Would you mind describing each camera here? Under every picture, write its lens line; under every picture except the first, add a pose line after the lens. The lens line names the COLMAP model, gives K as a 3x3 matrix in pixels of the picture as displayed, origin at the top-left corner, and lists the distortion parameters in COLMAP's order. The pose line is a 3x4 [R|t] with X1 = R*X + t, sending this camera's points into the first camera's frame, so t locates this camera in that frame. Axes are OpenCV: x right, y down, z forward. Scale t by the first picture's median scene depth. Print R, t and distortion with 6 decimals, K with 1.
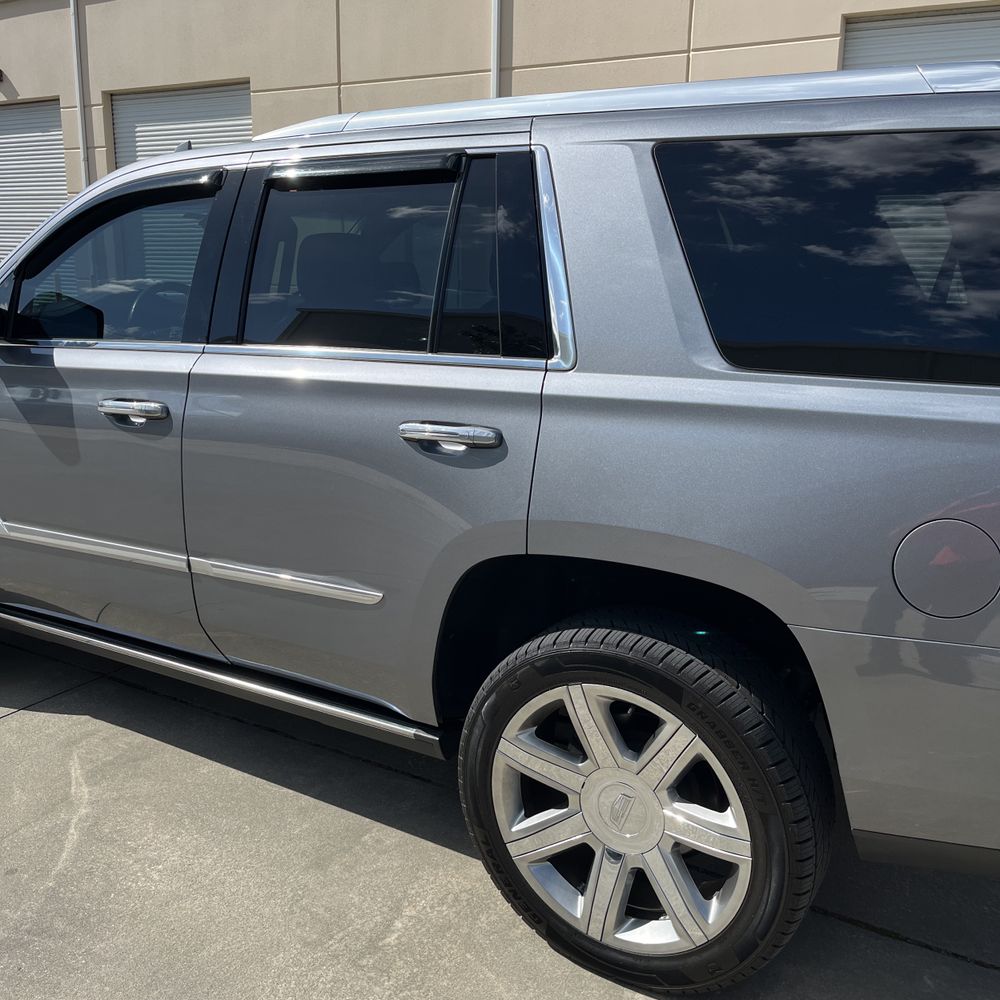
lens RADIAL K [[1030.7, 0, 490.7], [0, 1030.7, 501.4], [0, 0, 1]] dist [0.036943, -0.037369]
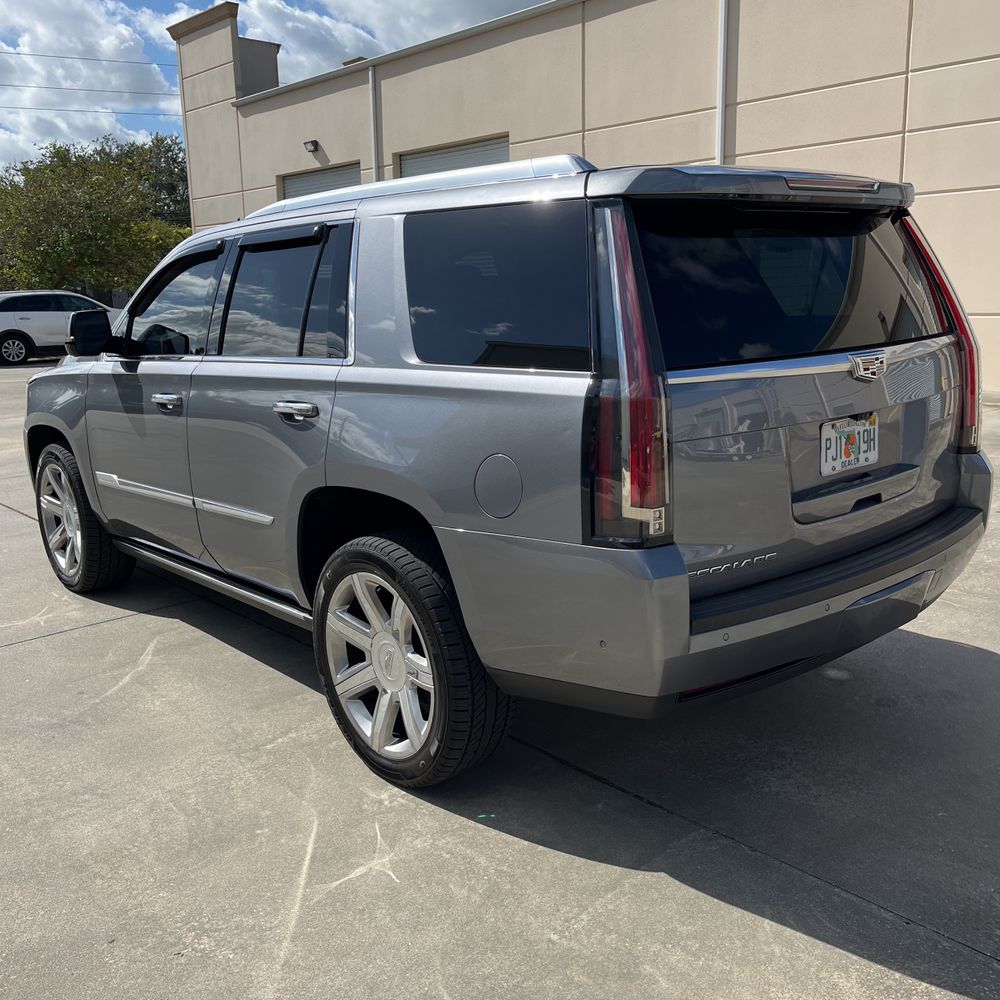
lens RADIAL K [[1030.7, 0, 490.7], [0, 1030.7, 501.4], [0, 0, 1]] dist [0.036943, -0.037369]
pose [[0.952798, 0.026293, -0.302464, 0.646967], [-0.034787, 0.999136, -0.022729, 0.088944], [0.301605, 0.032178, 0.952890, -0.339726]]
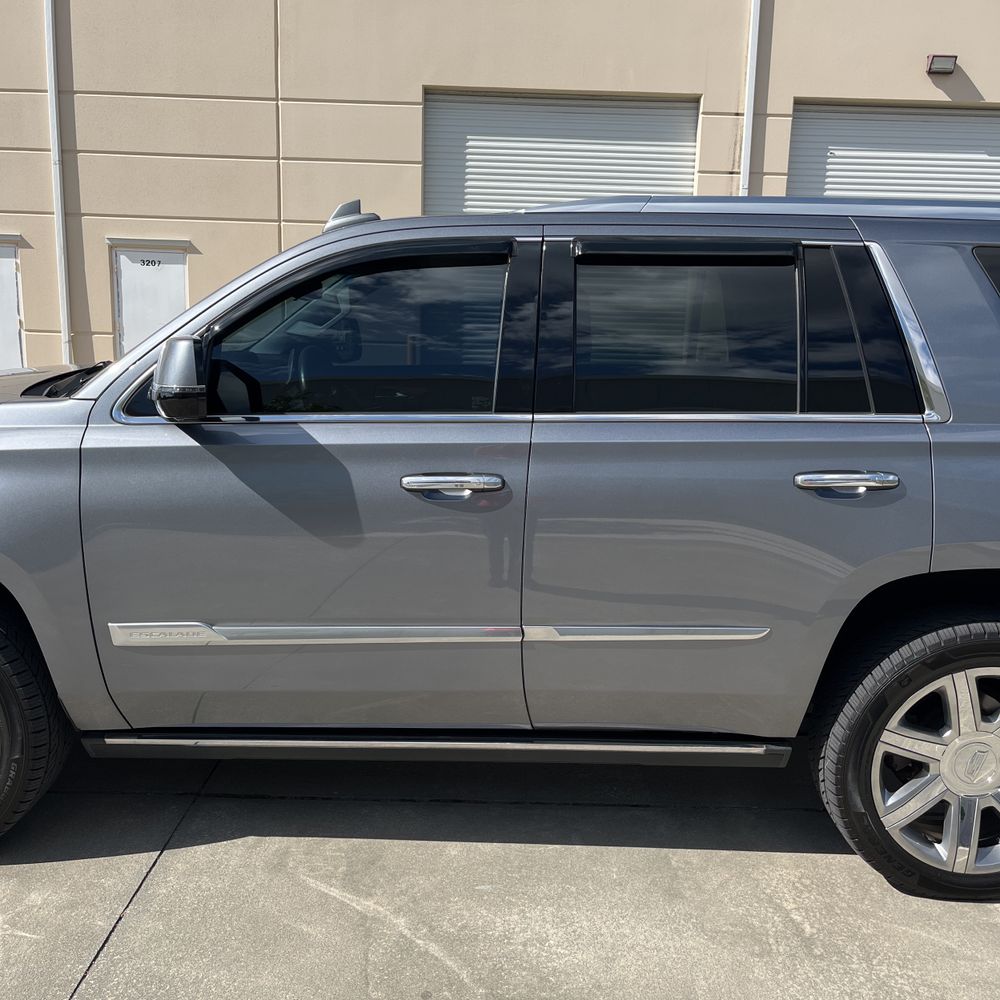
lens RADIAL K [[1033.5, 0, 504.0], [0, 1033.5, 510.0], [0, 0, 1]] dist [0.036304, -0.026851]
pose [[0.848884, -0.090544, 0.520766, -0.919627], [0.104040, 0.994568, 0.003330, -0.071297], [-0.518238, 0.051353, 0.853693, 0.175288]]
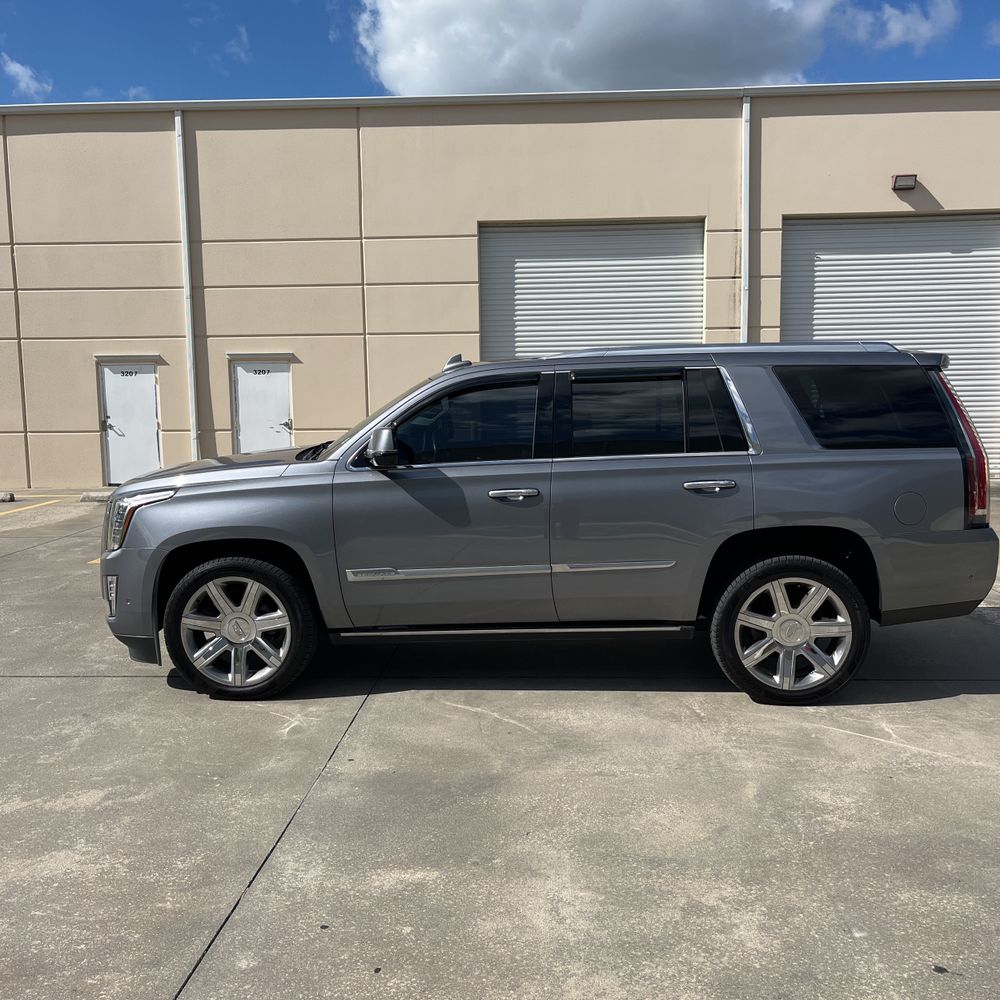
lens RADIAL K [[1061.7, 0, 499.3], [0, 1061.7, 515.6], [0, 0, 1]] dist [0.047521, -0.016834]
pose [[0.875823, -0.081936, 0.475626, -1.510669], [0.135198, 0.987680, -0.078808, 0.121339], [-0.463309, 0.133326, 0.876110, -0.843323]]
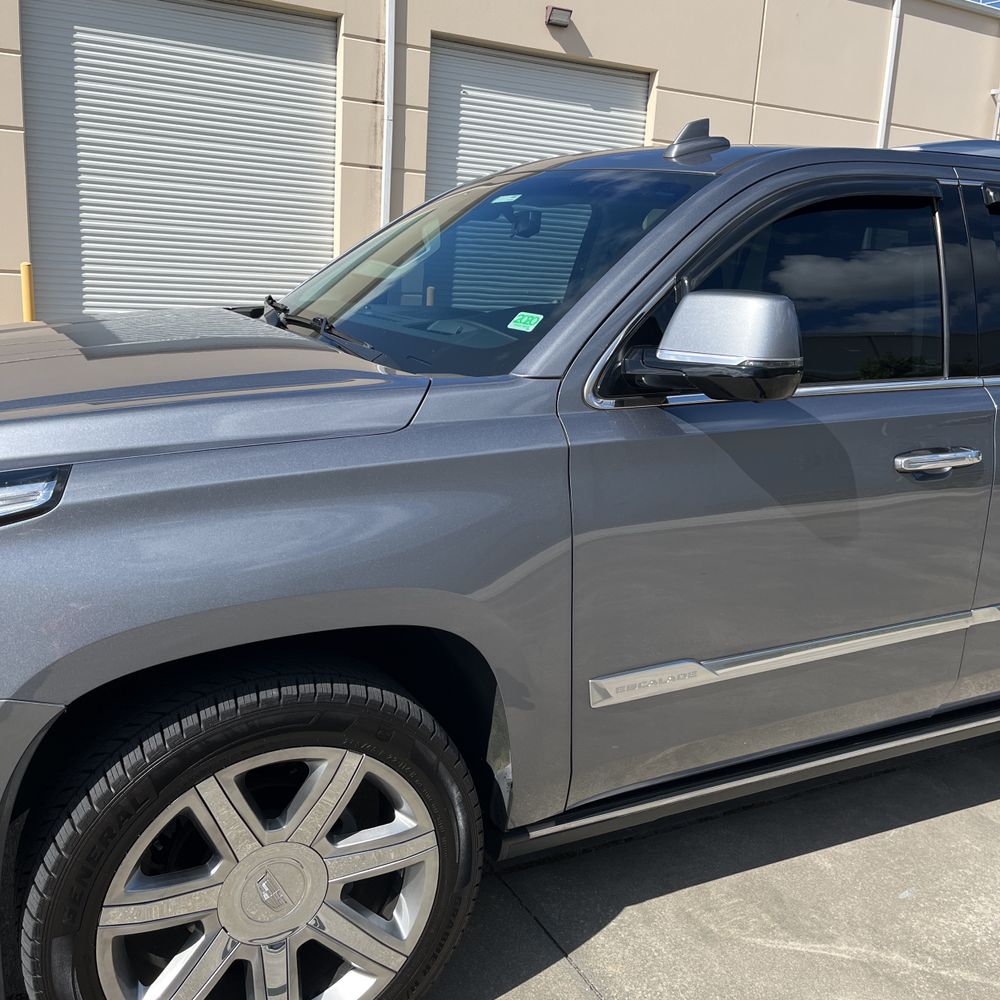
lens RADIAL K [[1030.7, 0, 490.7], [0, 1030.7, 501.4], [0, 0, 1]] dist [0.036943, -0.037369]
pose [[0.493075, -0.181952, 0.850747, -1.426749], [0.149889, 0.981029, 0.122944, -0.245326], [-0.856977, 0.066897, 0.510994, 1.003218]]
